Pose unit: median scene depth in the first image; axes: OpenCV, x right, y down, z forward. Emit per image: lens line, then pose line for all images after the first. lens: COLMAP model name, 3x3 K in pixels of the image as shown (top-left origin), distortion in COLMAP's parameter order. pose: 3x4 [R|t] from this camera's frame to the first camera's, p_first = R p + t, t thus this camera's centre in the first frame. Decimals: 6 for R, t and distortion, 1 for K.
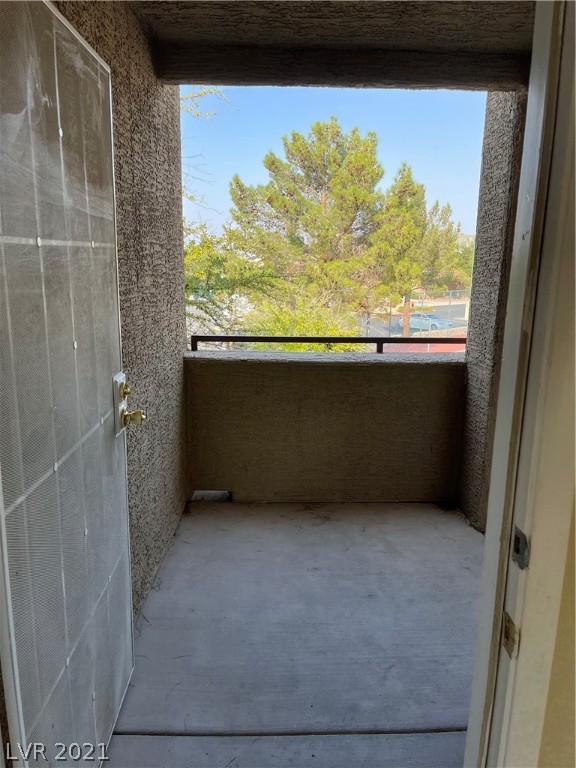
lens RADIAL K [[582.0, 0, 289.0], [0, 582.0, 383.1], [0, 0, 1]] dist [0.066148, -0.091928]
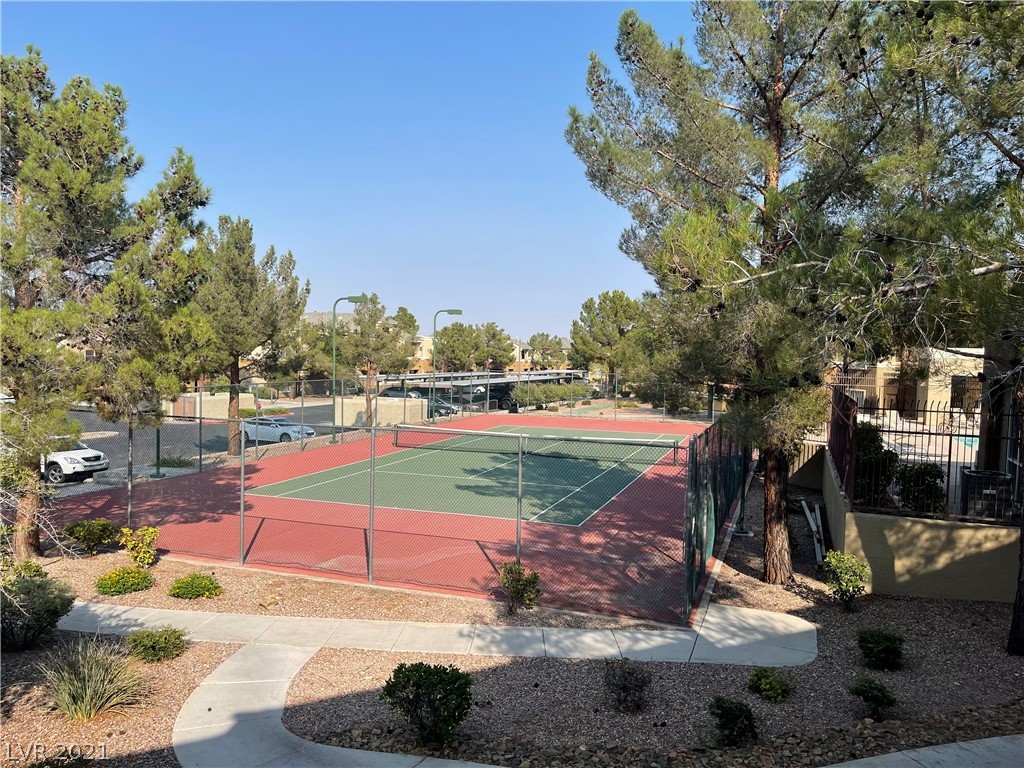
lens RADIAL K [[776.0, 0, 519.8], [0, 776.0, 385.7], [0, 0, 1]] dist [0.066148, -0.091928]
pose [[0.872991, -0.011405, 0.487603, 0.109534], [0.090365, 0.986200, -0.138719, -0.016308], [-0.479292, 0.165163, 0.861975, 0.230019]]
